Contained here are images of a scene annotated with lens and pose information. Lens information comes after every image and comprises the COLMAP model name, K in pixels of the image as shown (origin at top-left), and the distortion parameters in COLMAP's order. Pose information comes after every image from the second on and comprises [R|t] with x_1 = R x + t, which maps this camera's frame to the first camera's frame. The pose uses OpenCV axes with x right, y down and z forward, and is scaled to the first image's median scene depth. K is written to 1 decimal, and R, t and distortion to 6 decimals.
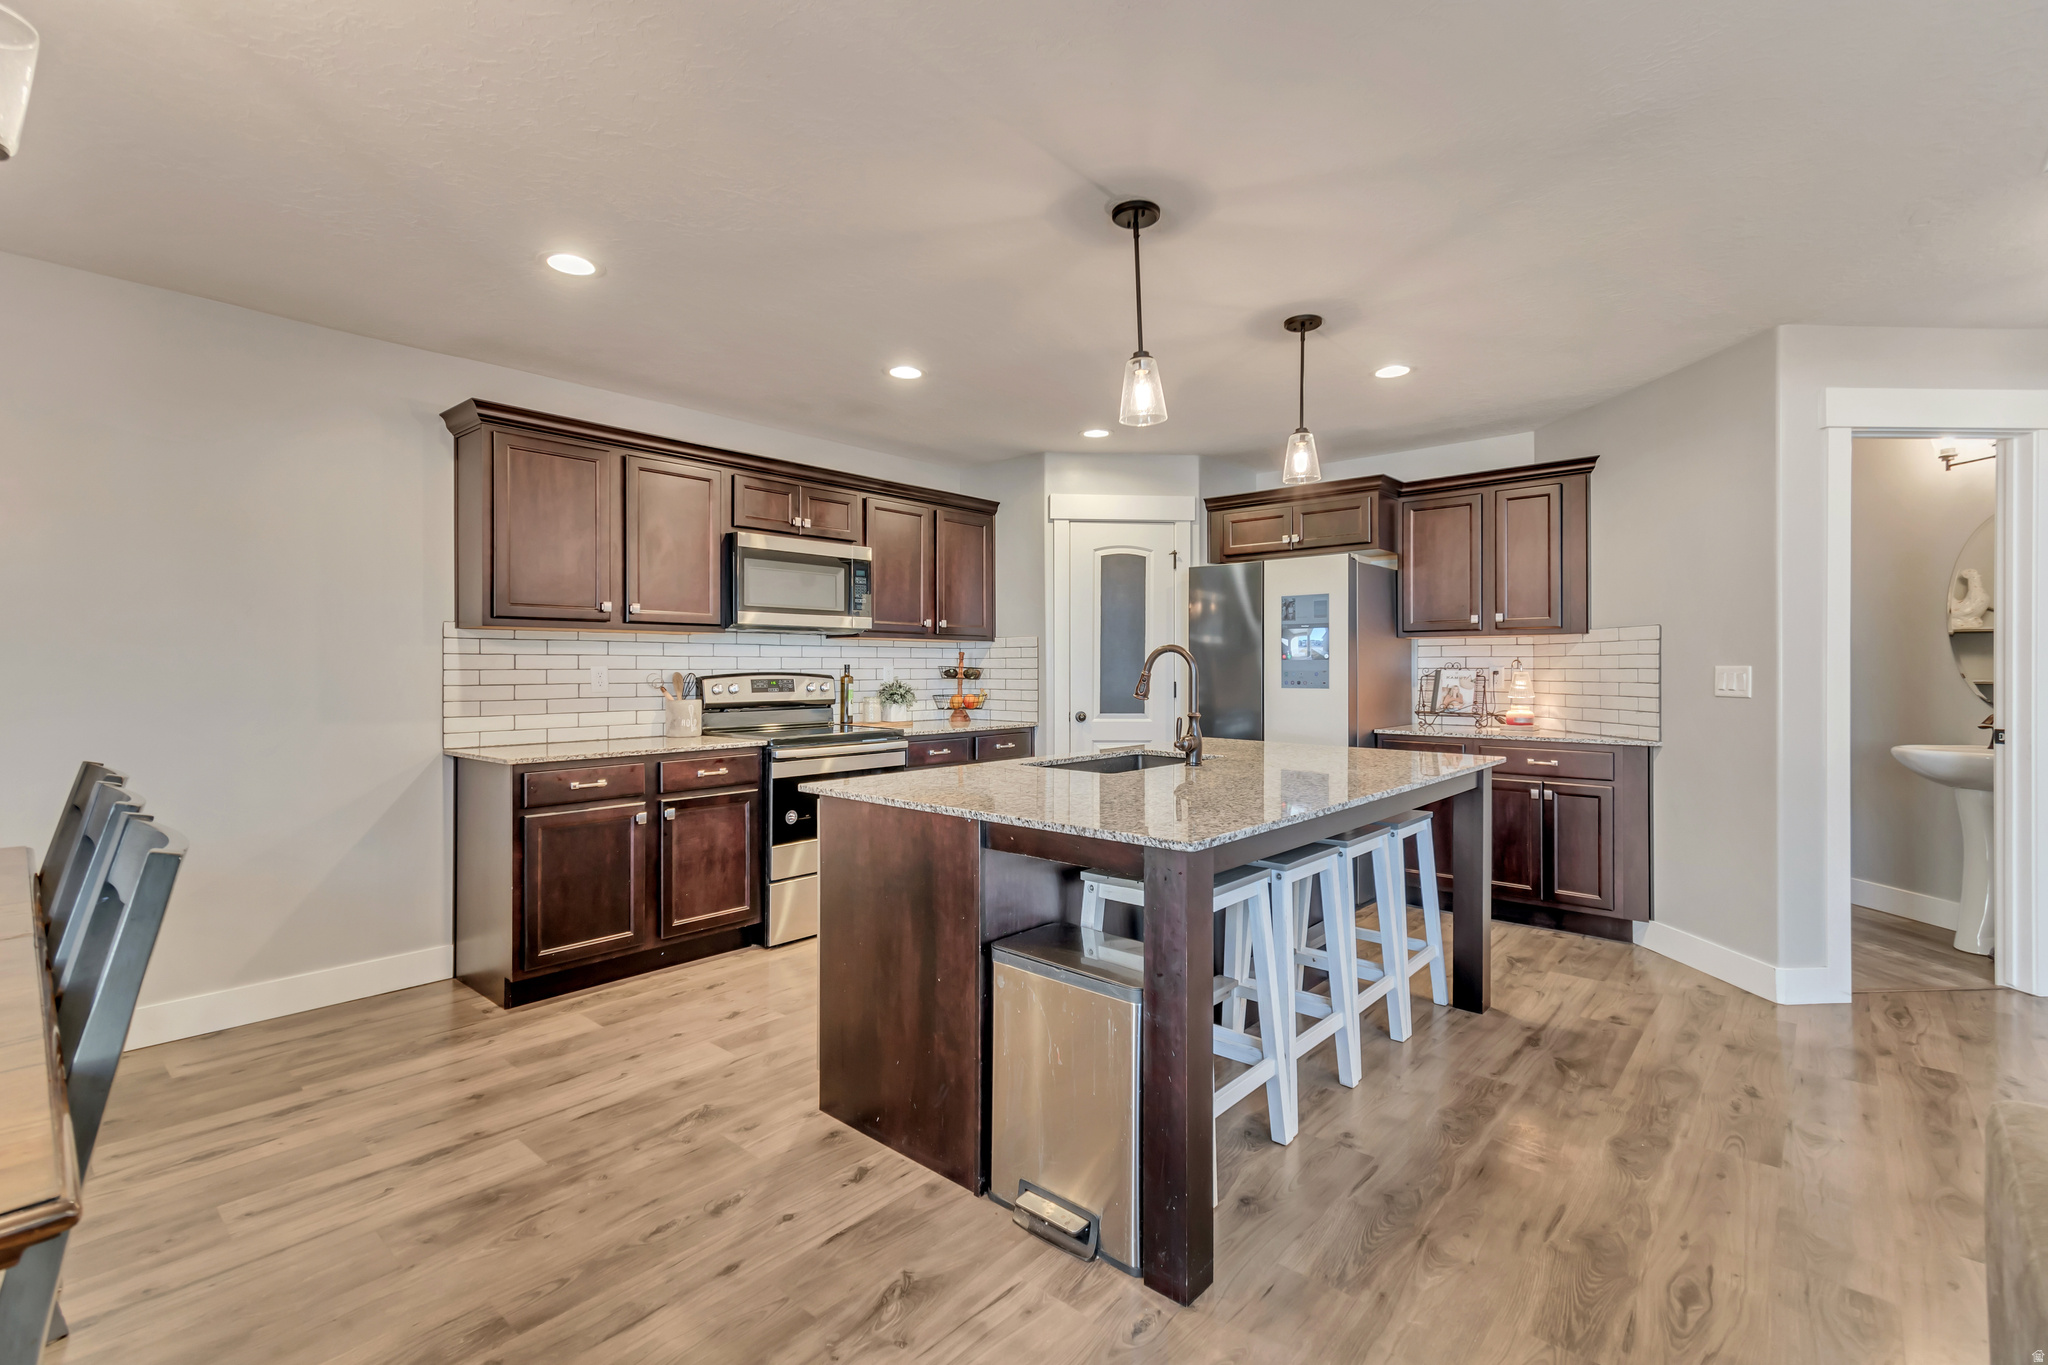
lens RADIAL K [[927.3, 0, 1049.1], [0, 927.3, 647.8], [0, 0, 1]] dist [-0.002704, -0.000218]
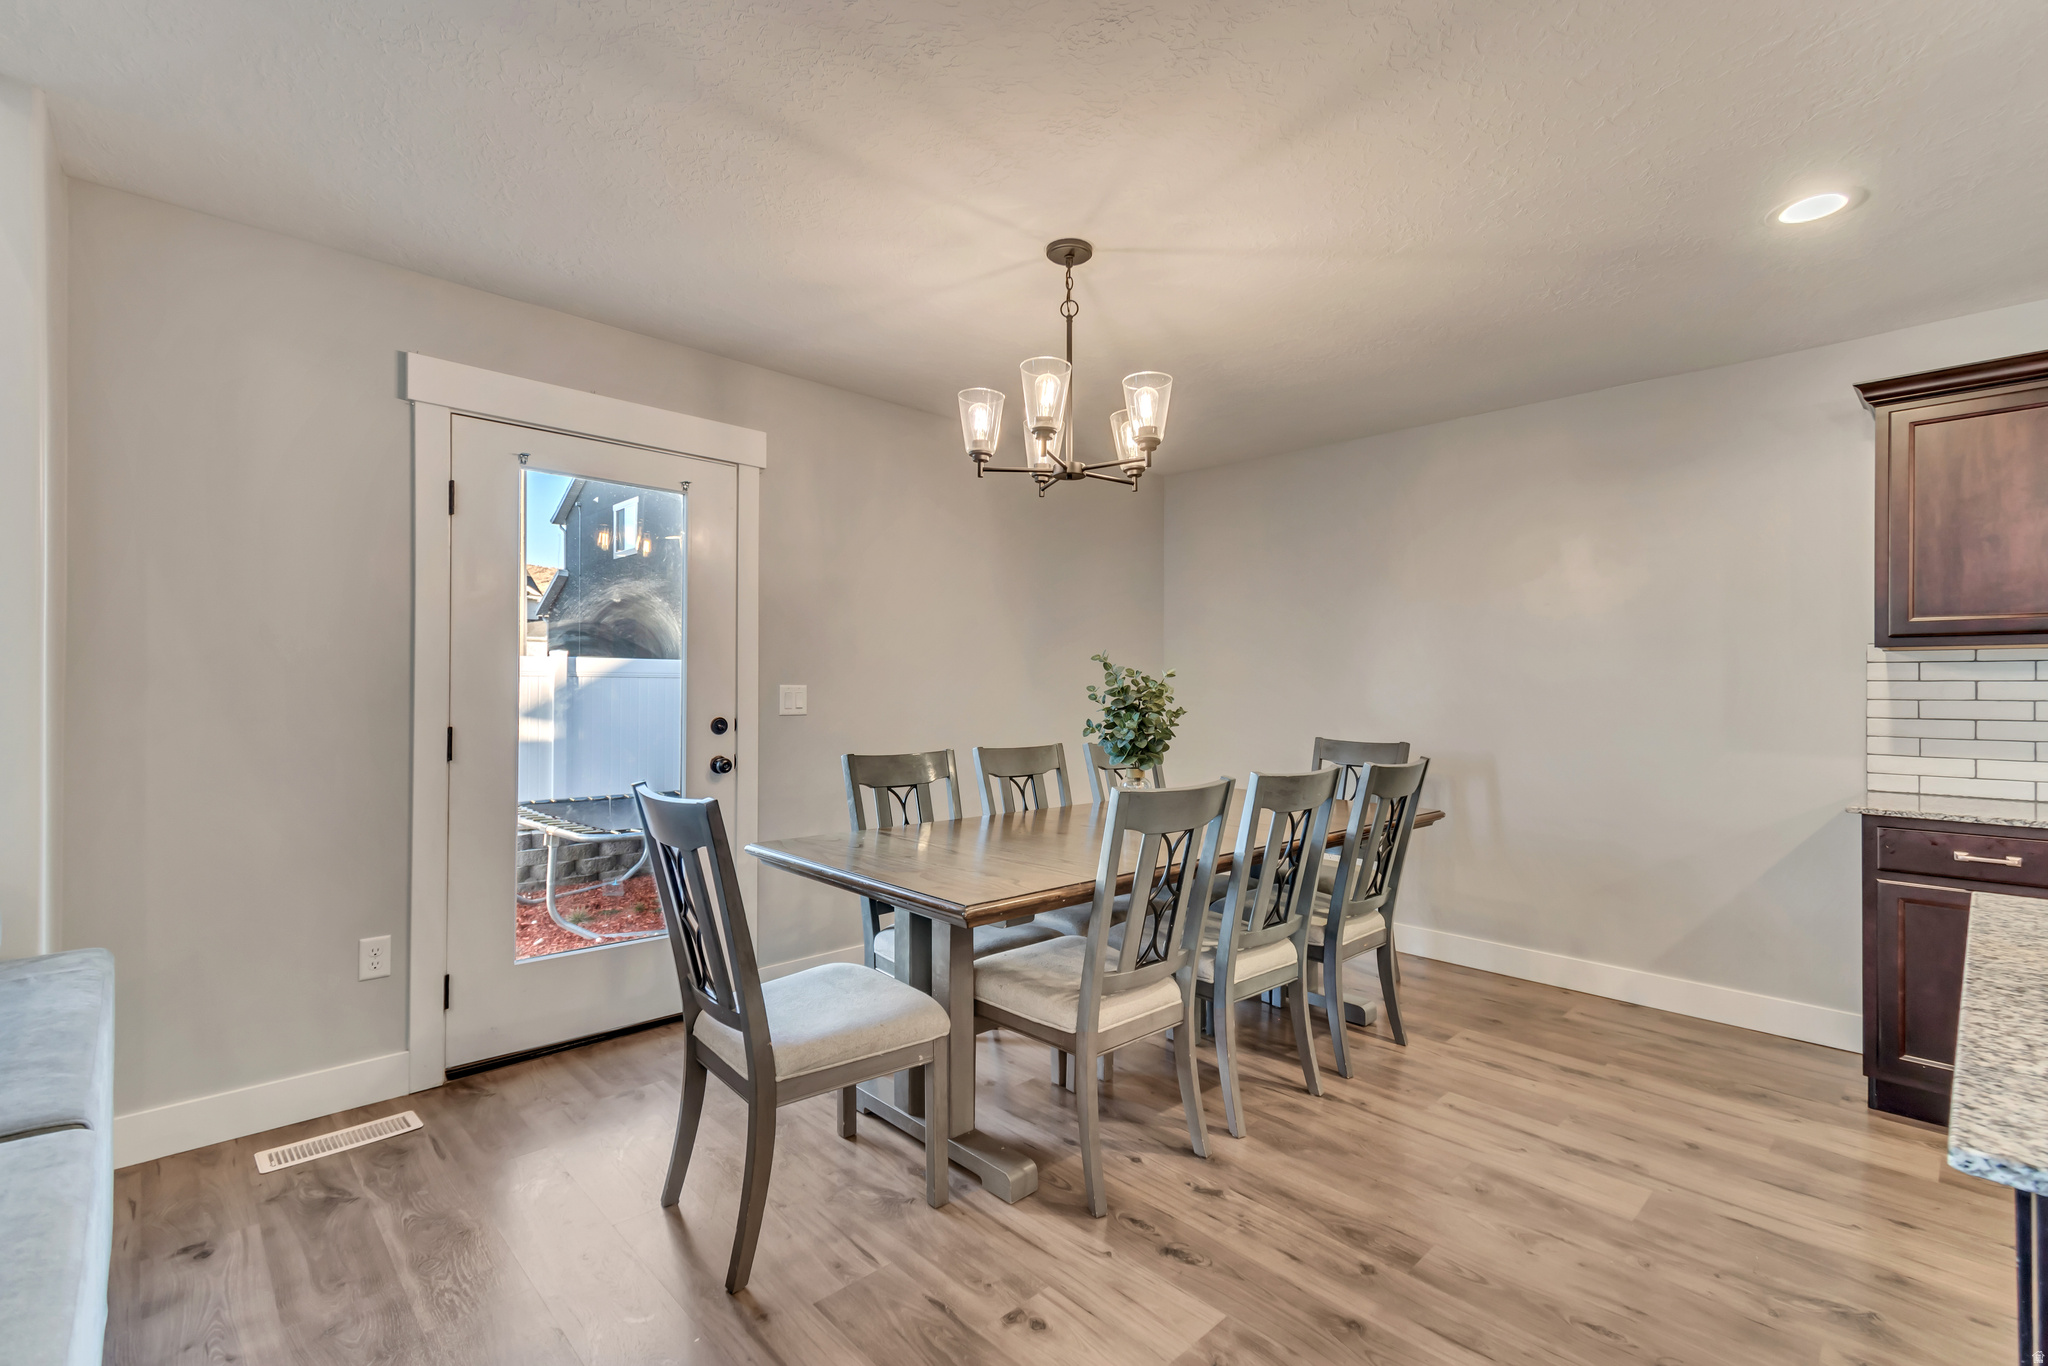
lens RADIAL K [[904.8, 0, 1024.0], [0, 904.8, 683.0], [0, 0, 1]] dist [0.013226, -0.000700]
pose [[-0.102206, -0.002423, -0.994760, 0.246489], [0.012700, 0.999912, -0.003741, 0.001517], [0.994682, -0.013016, -0.102166, 0.263140]]
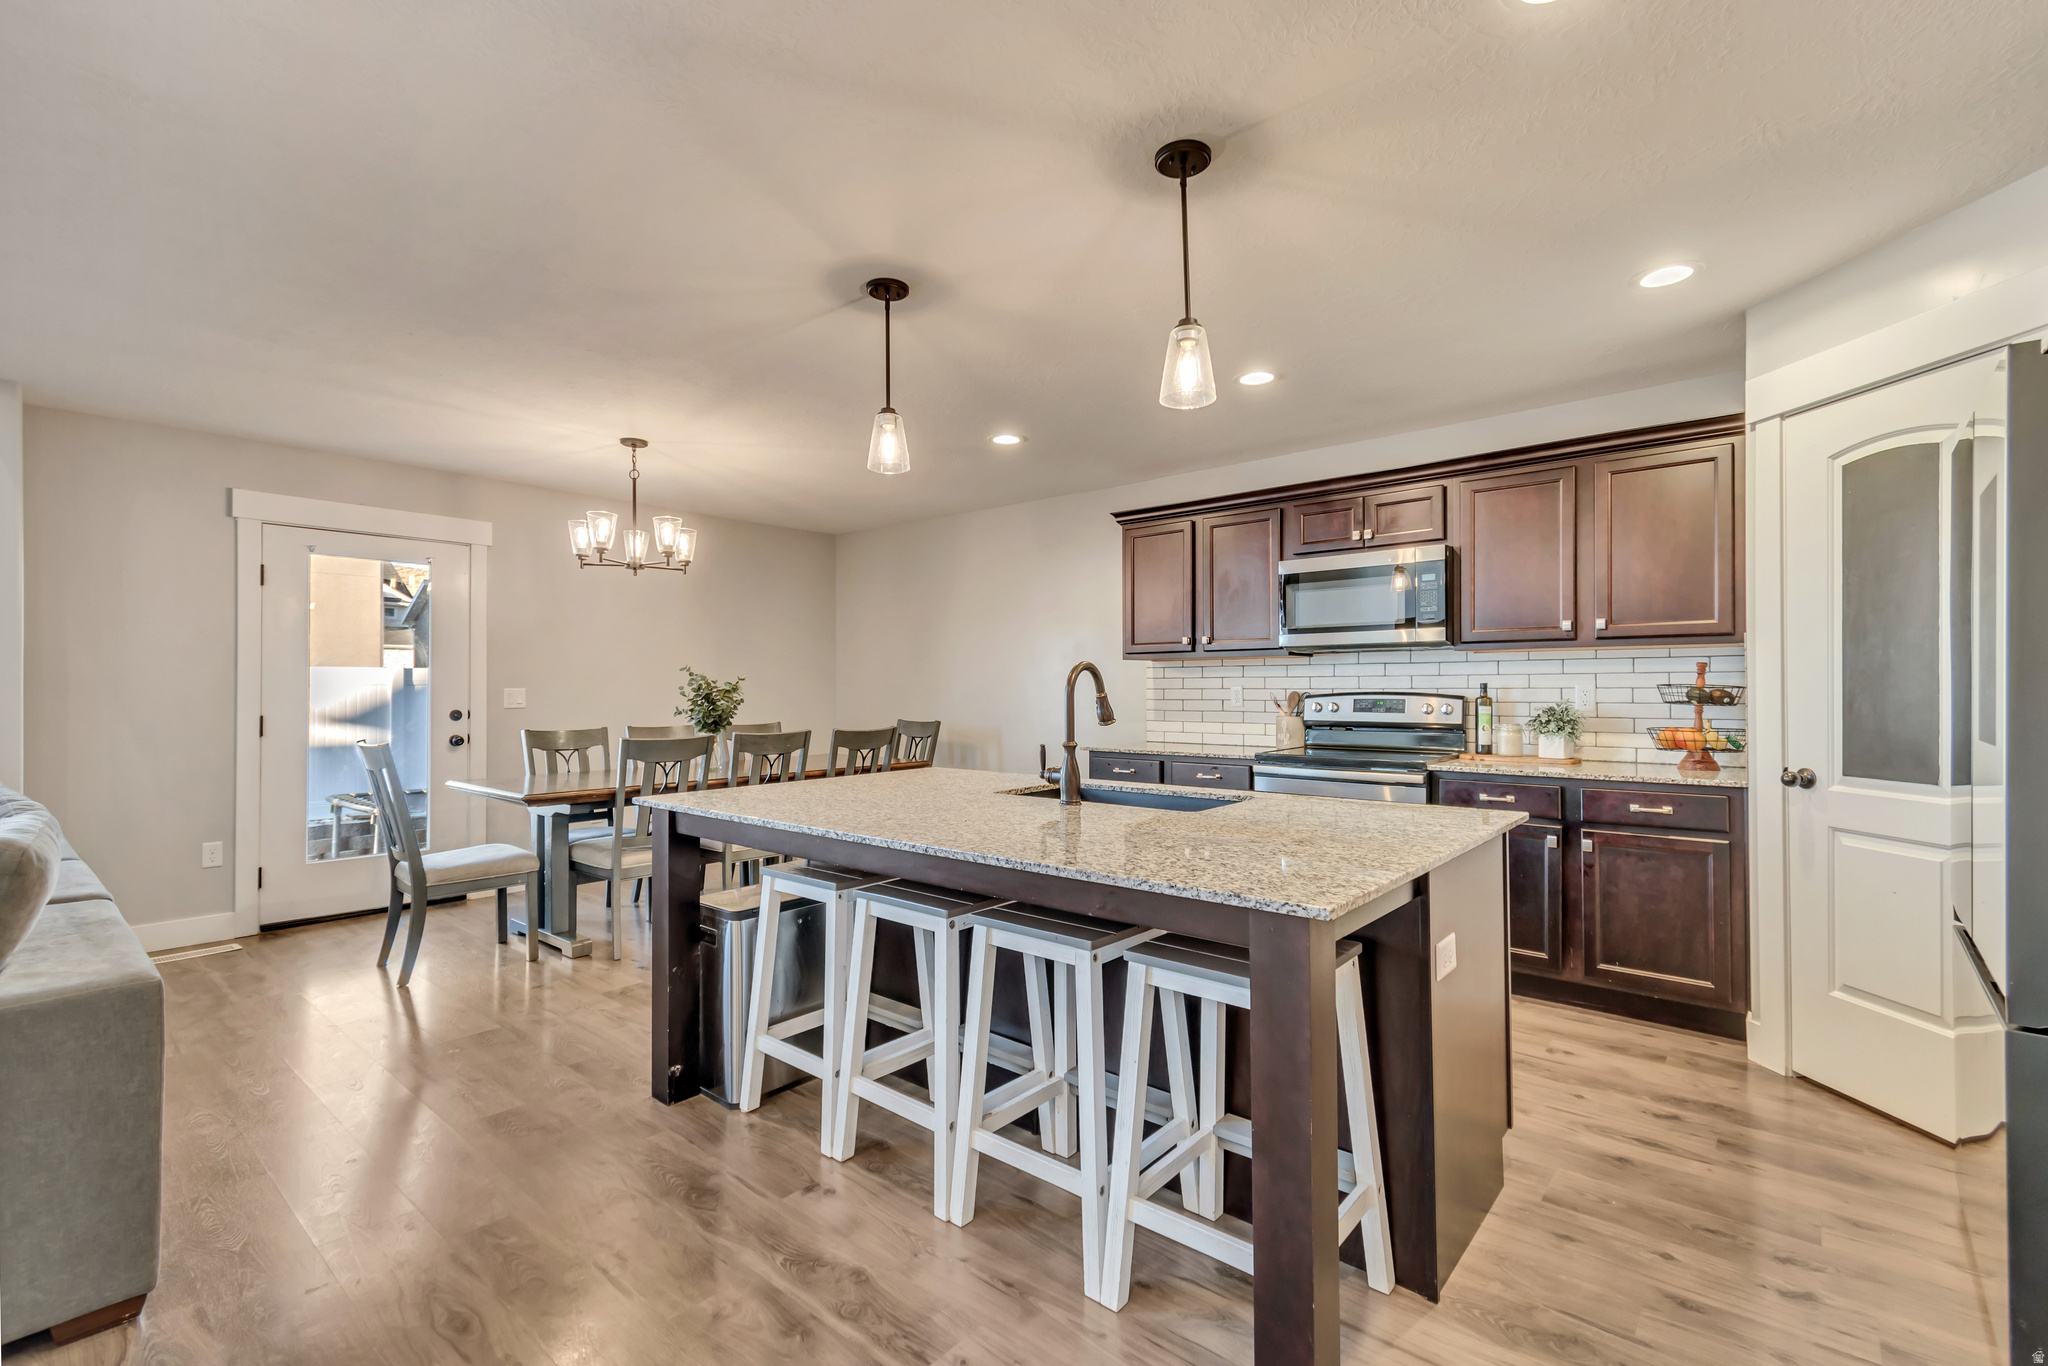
lens RADIAL K [[903.8, 0, 1021.5], [0, 903.8, 677.9], [0, 0, 1]] dist [0.020867, -0.006011]
pose [[-0.011726, -0.010246, -0.999879, 0.724367], [0.024613, 0.999642, -0.010532, 0.014118], [0.999628, -0.024734, -0.011469, 0.711999]]
